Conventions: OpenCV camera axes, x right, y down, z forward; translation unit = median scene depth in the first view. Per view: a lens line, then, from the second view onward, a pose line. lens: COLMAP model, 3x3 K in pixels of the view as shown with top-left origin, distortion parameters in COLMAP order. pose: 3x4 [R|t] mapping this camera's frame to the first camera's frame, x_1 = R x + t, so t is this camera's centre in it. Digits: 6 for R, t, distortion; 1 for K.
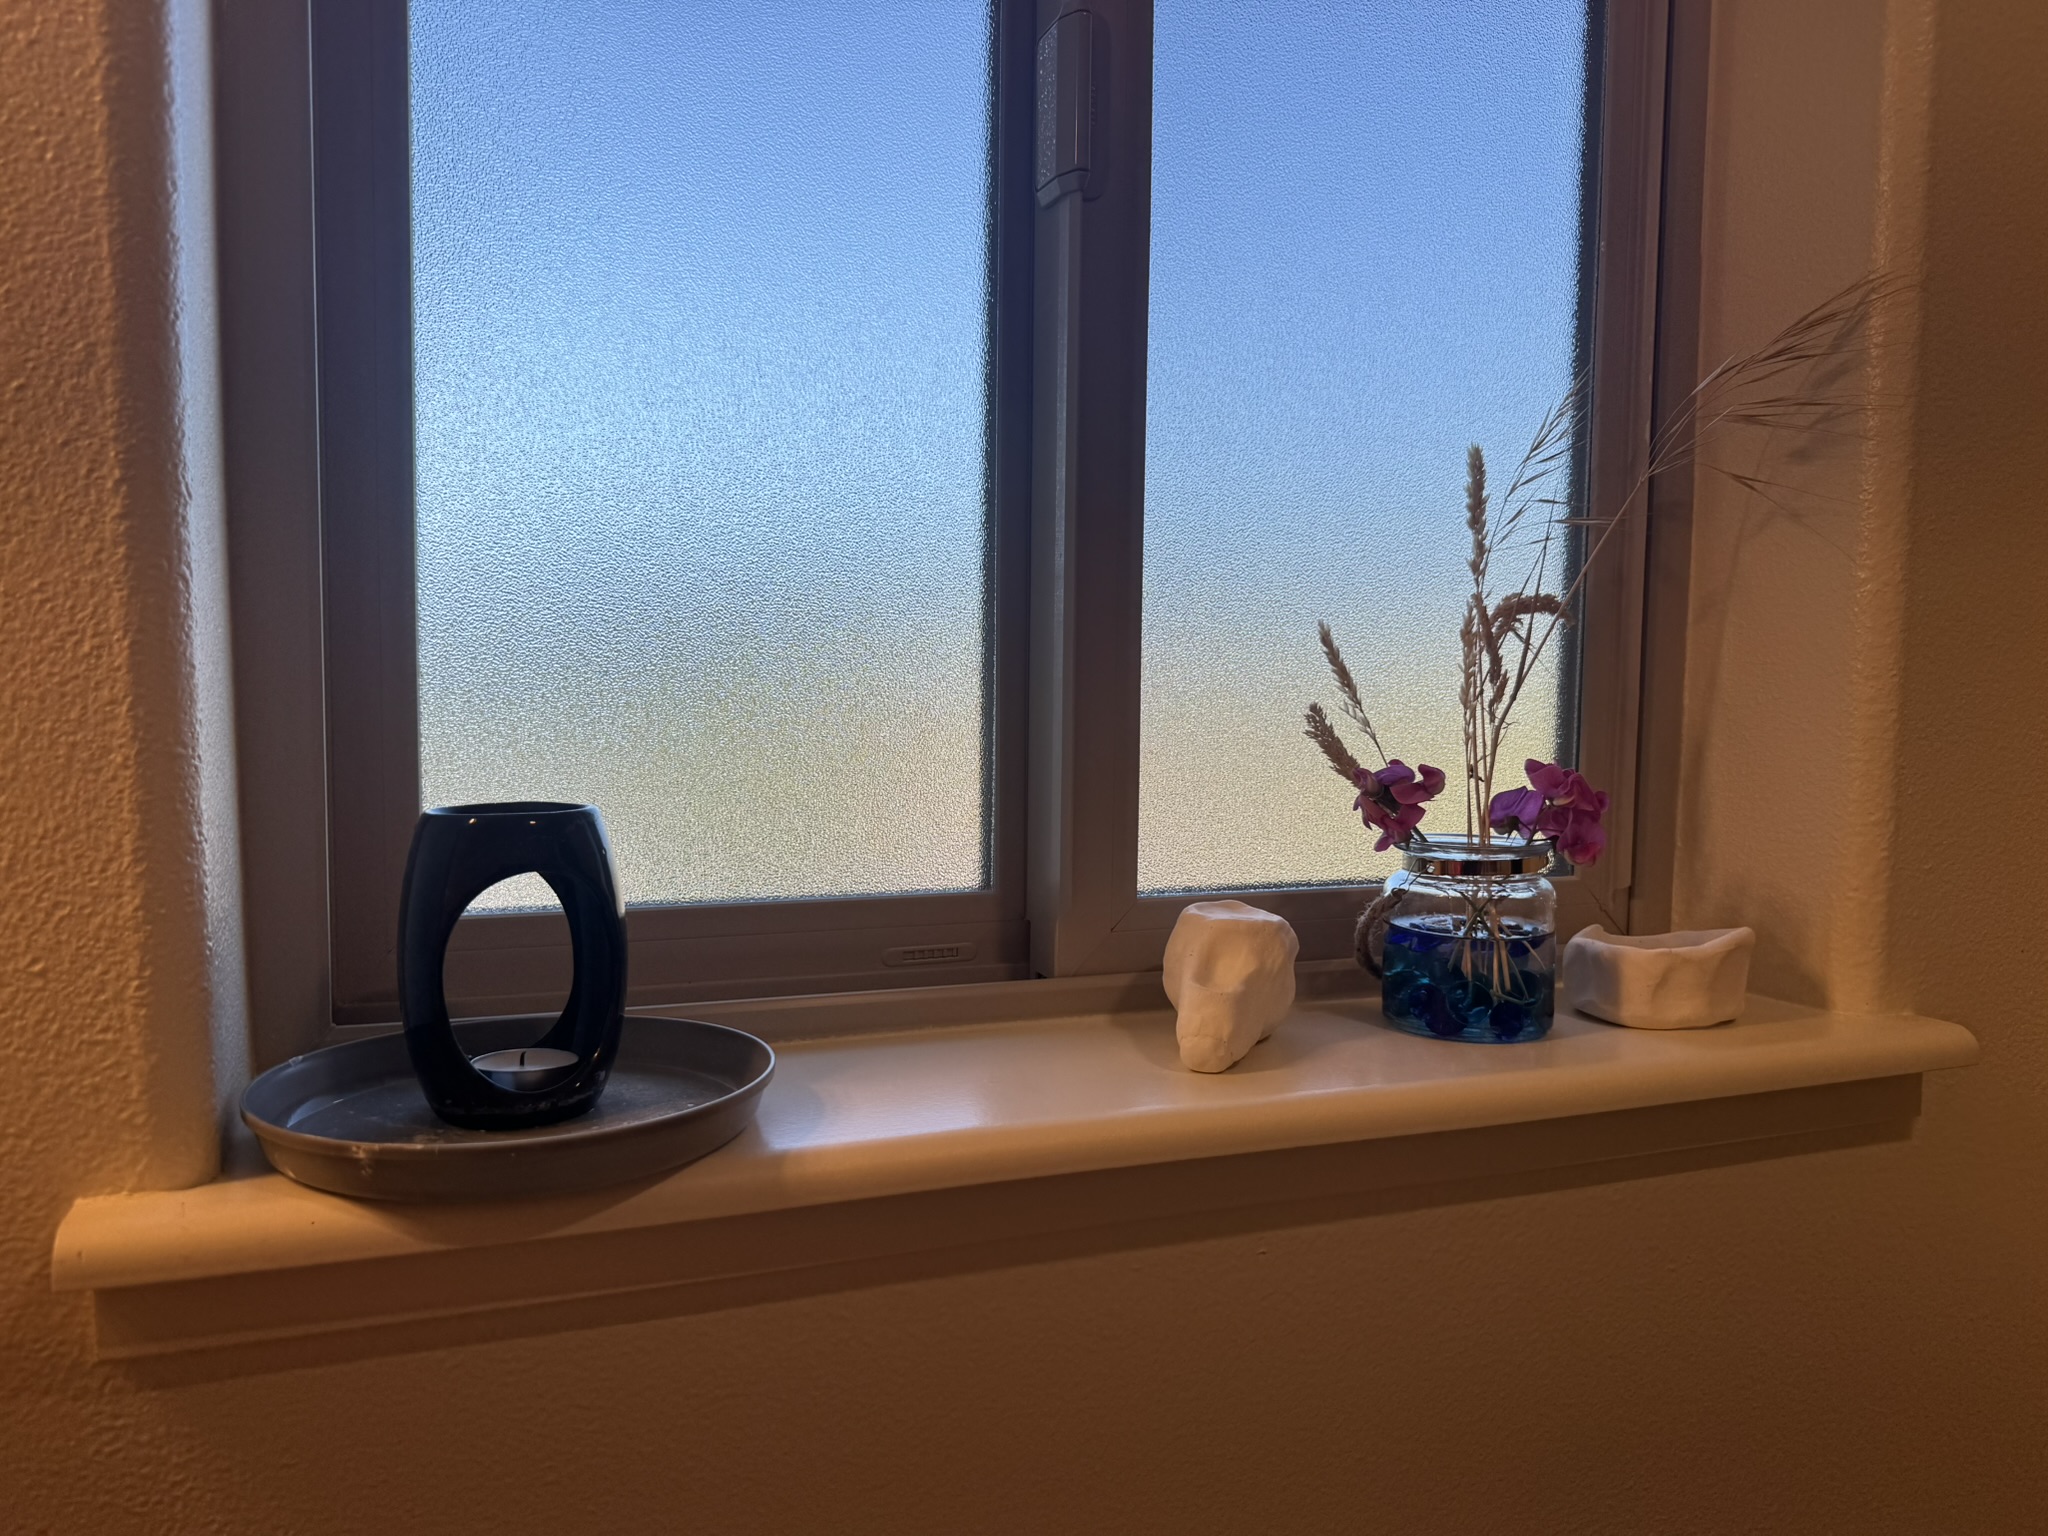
lens RADIAL K [[1500.3, 0, 1024.0], [0, 1500.3, 768.0], [0, 0, 1]] dist [-0.017341, 0.000334]
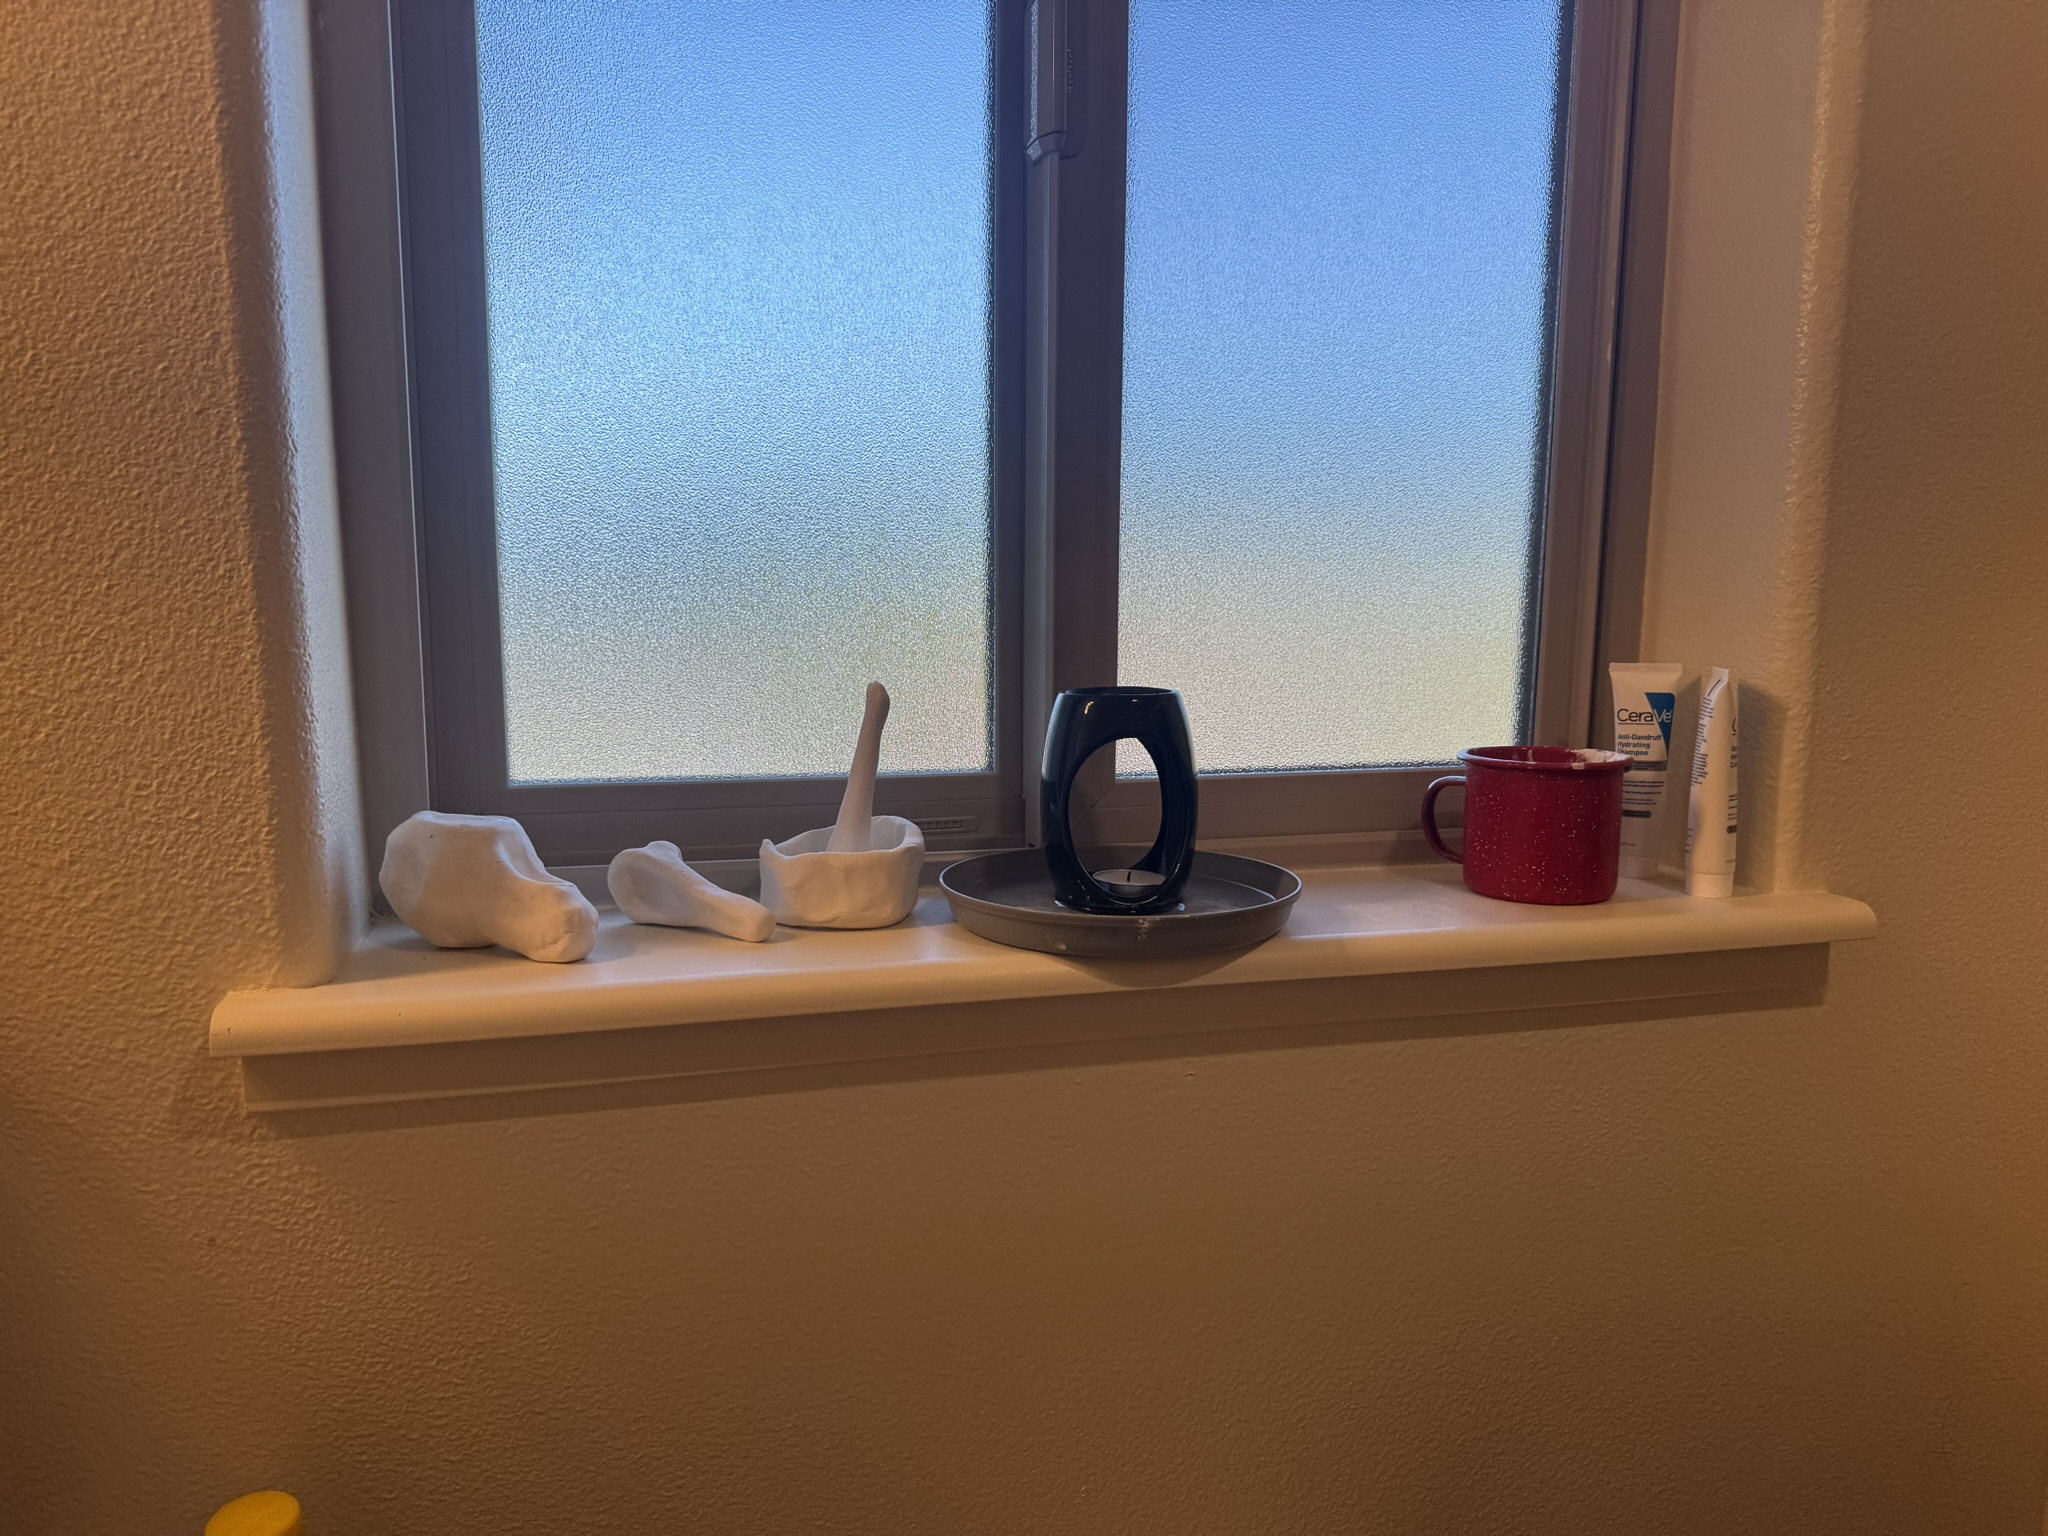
lens RADIAL K [[1500.3, 0, 1024.0], [0, 1500.3, 768.0], [0, 0, 1]] dist [-0.017341, 0.000334]
pose [[0.995206, 0.009116, -0.097377, 0.191424], [-0.002323, 0.997569, 0.069642, -0.001590], [0.097775, -0.069082, 0.992808, -0.229835]]
